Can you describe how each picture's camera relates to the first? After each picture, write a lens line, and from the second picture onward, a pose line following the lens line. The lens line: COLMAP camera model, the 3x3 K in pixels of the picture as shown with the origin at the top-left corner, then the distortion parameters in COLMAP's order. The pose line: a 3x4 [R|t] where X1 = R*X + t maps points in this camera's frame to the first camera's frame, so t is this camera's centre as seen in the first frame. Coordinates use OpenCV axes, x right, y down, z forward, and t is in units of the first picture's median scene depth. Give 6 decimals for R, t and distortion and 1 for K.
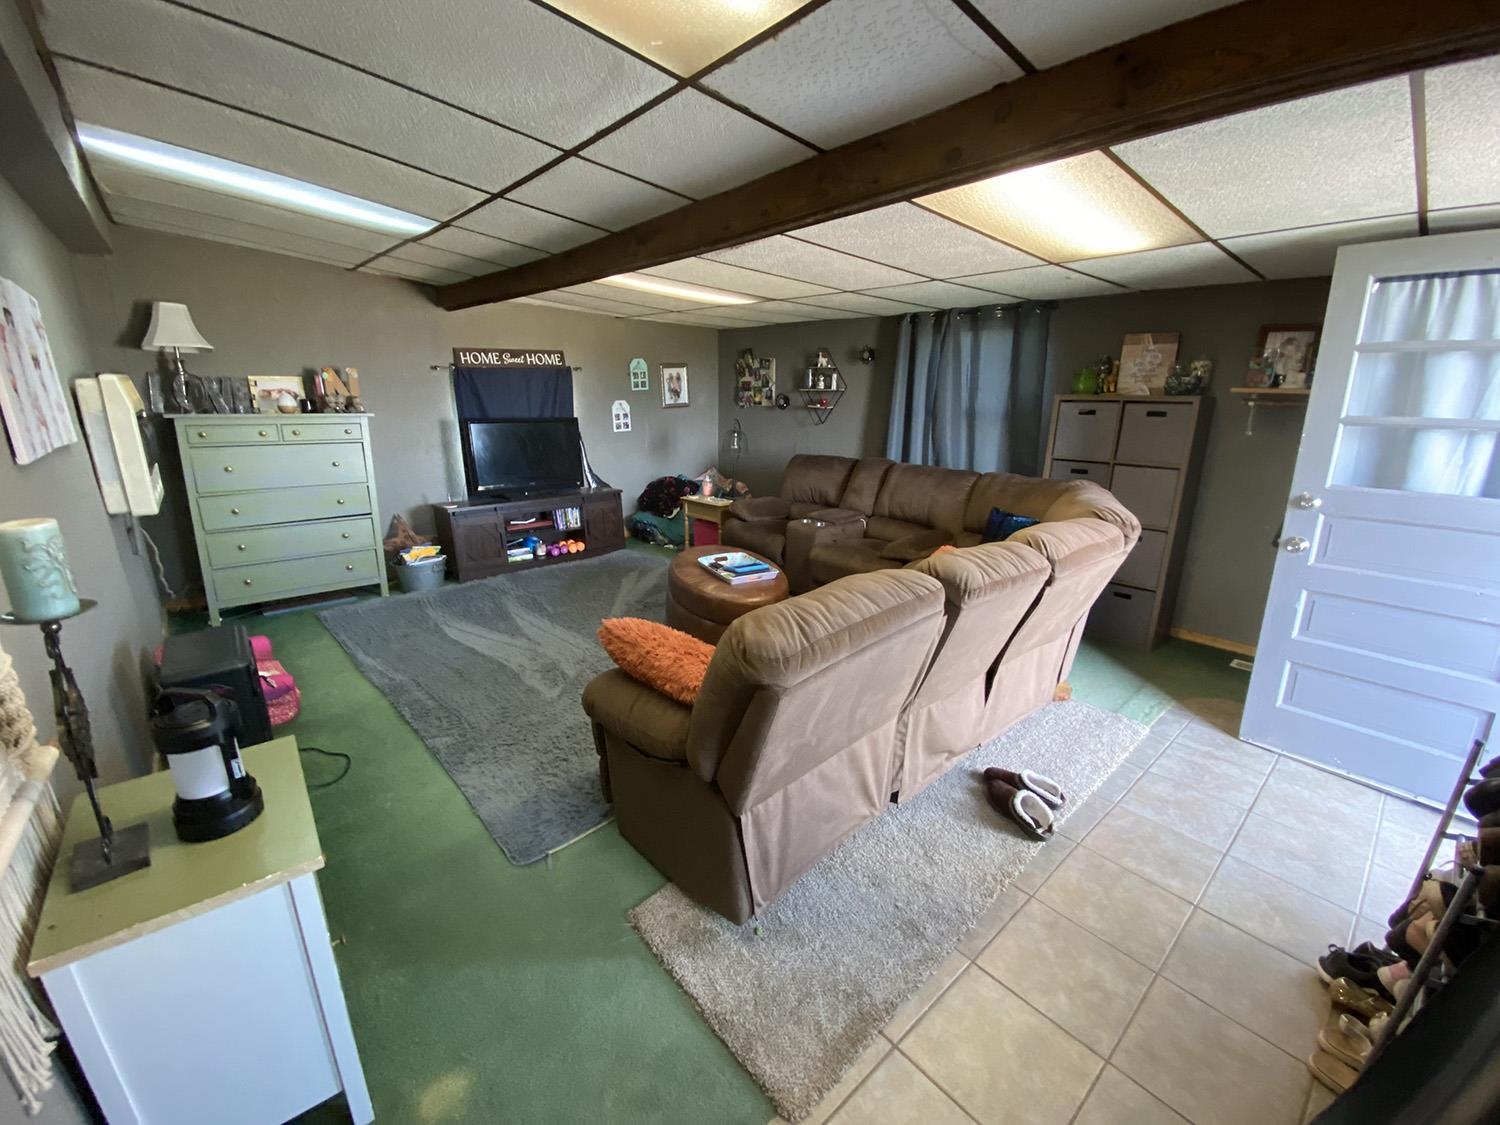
lens RADIAL K [[608.9, 0, 750.3], [0, 608.9, 562.3], [0, 0, 1]] dist [-0.010435, -0.002173]
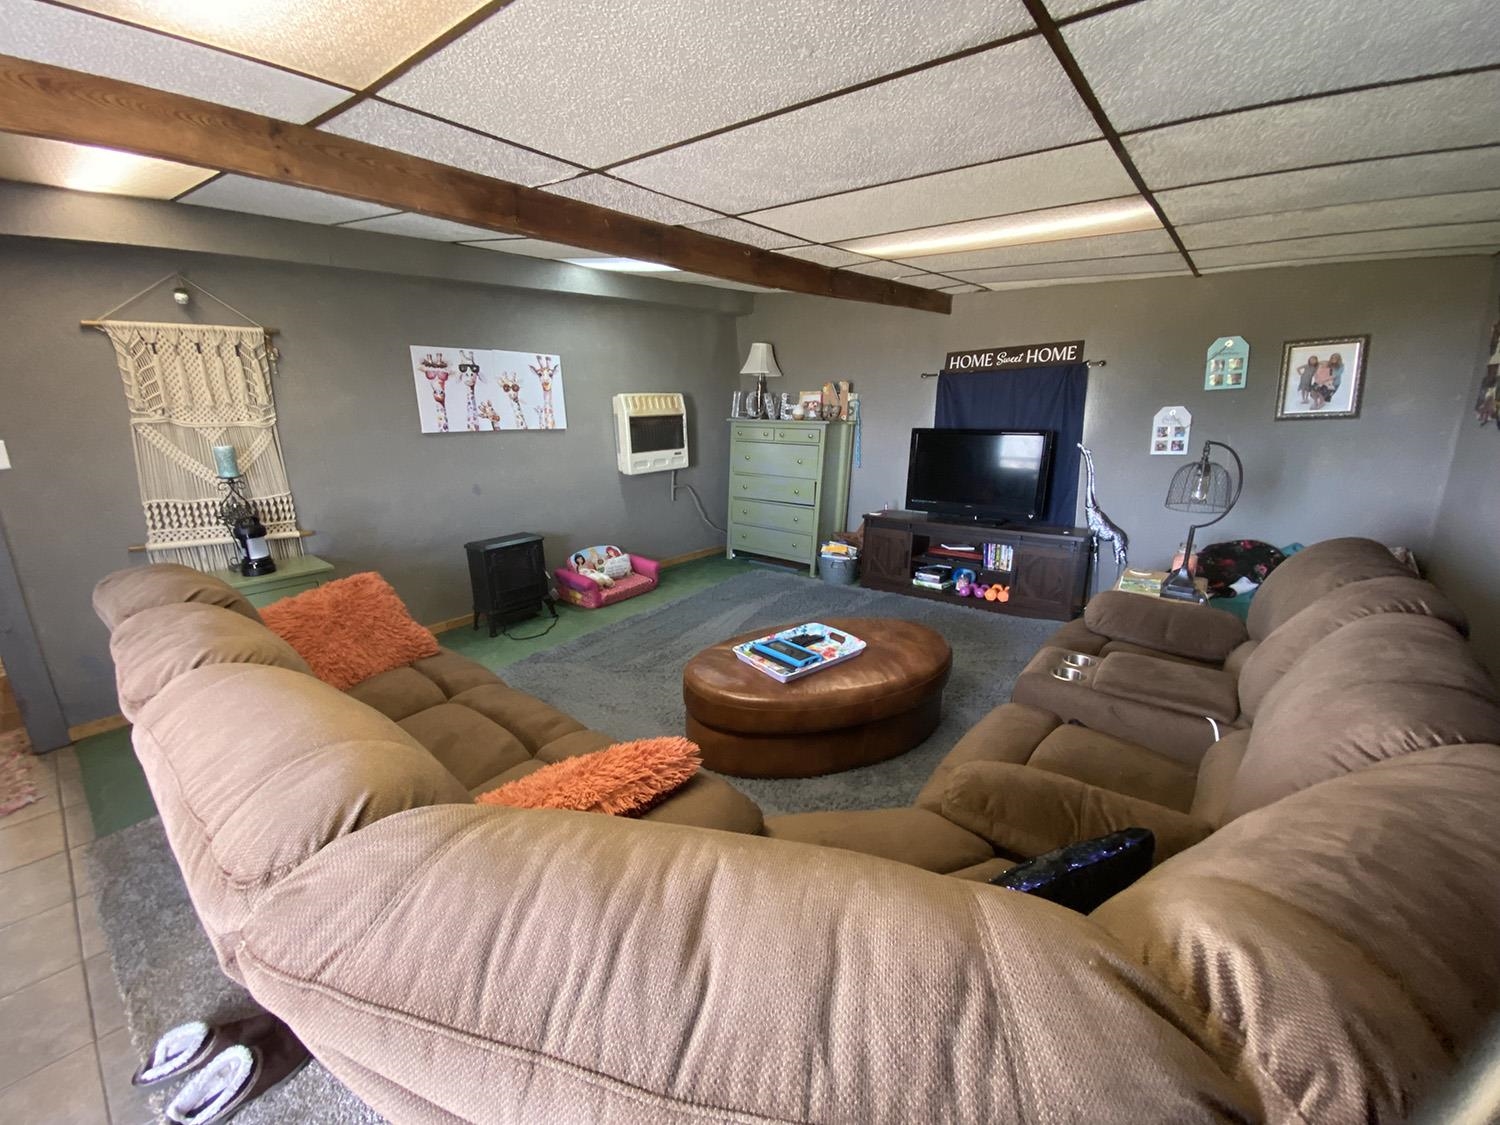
lens RADIAL K [[608.9, 0, 753.4], [0, 608.9, 557.4], [0, 0, 1]] dist [-0.010435, -0.002173]
pose [[0.147834, 0.230387, -0.961804, 0.412059], [-0.245160, 0.950674, 0.190038, -0.144132], [0.958145, 0.207702, 0.197024, 0.543451]]
